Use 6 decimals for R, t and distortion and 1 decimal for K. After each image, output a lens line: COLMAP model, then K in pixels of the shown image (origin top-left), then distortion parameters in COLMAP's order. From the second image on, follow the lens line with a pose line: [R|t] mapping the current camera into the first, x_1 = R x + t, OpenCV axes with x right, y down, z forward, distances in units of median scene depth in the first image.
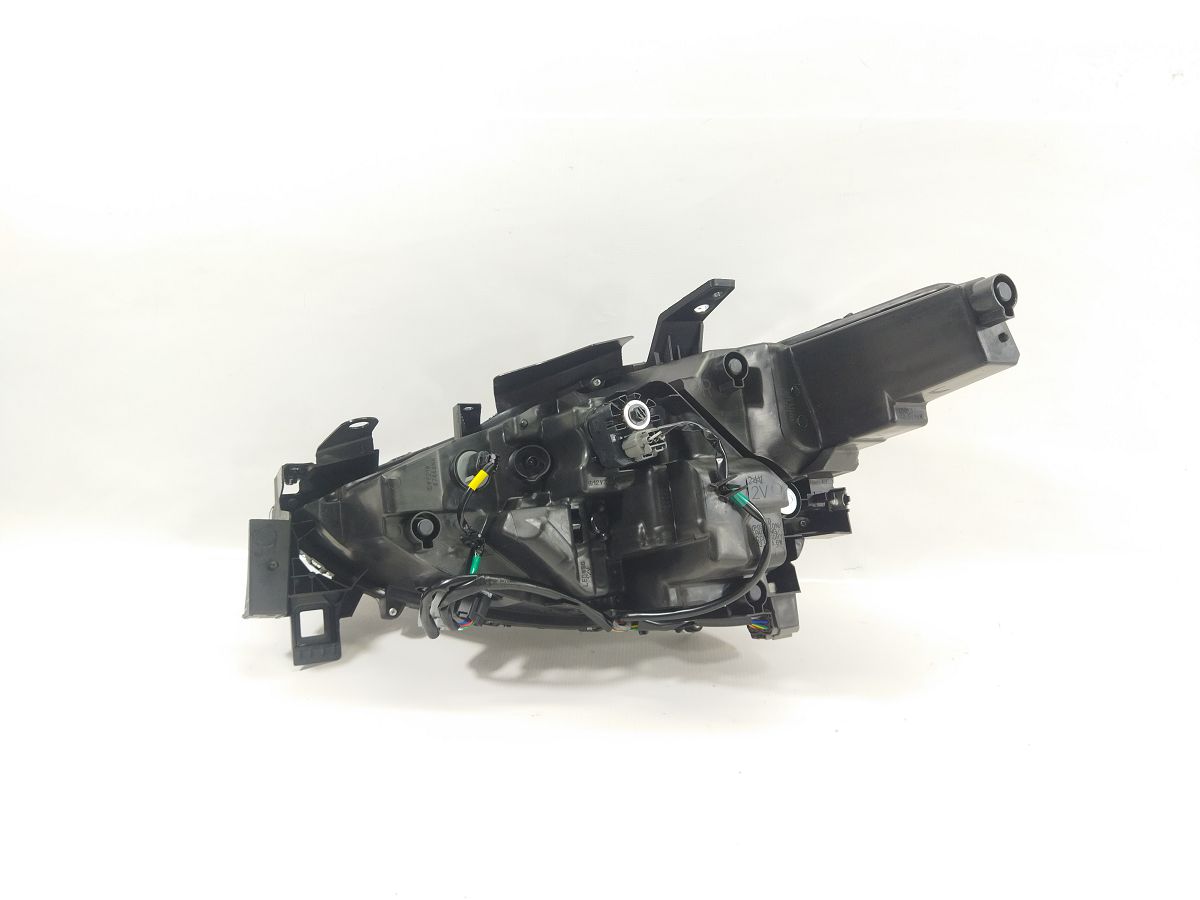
lens RADIAL K [[904.4, 0, 595.4], [0, 904.4, 453.7], [0, 0, 1]] dist [0.045538, -0.004124]
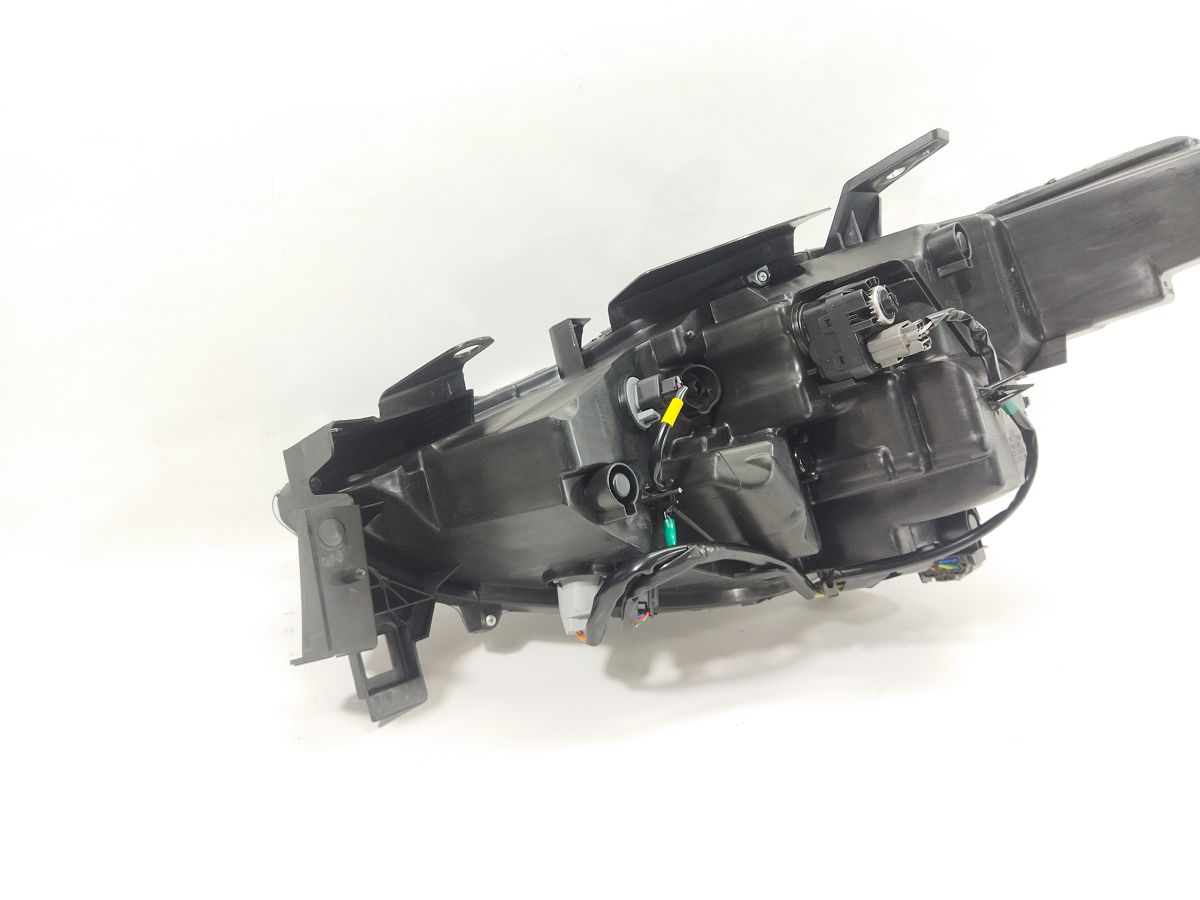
lens RADIAL K [[904.4, 0, 603.4], [0, 904.4, 440.5], [0, 0, 1]] dist [0.045538, -0.004124]
pose [[0.934109, -0.092226, 0.344869, -0.400383], [0.087832, 0.995731, 0.028381, 0.024106], [-0.346014, 0.003780, 0.938222, 0.330390]]
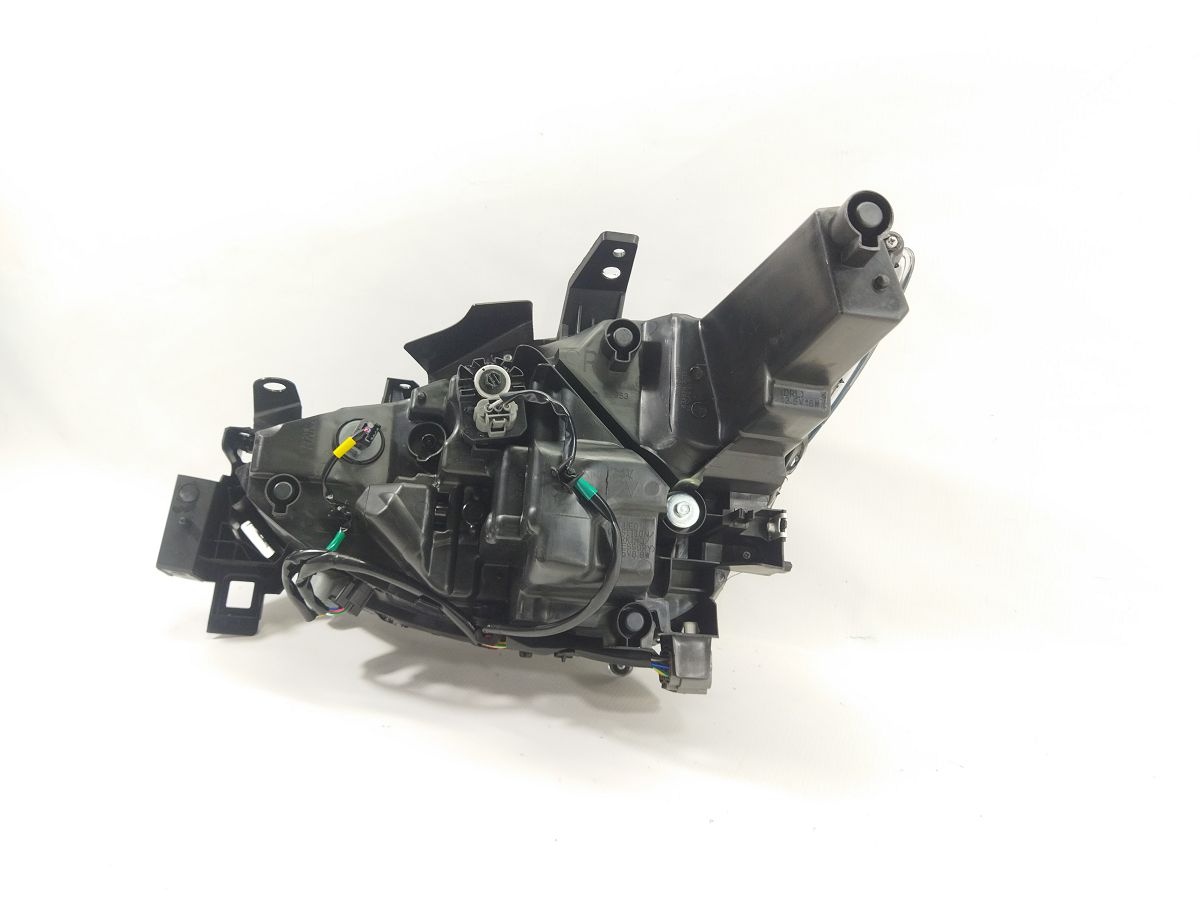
lens RADIAL K [[904.4, 0, 599.6], [0, 904.4, 453.0], [0, 0, 1]] dist [0.045538, -0.004124]
pose [[0.932746, 0.088595, -0.349479, 0.401506], [-0.122172, 0.989657, -0.075189, 0.067959], [0.339203, 0.112829, 0.933922, 0.219816]]
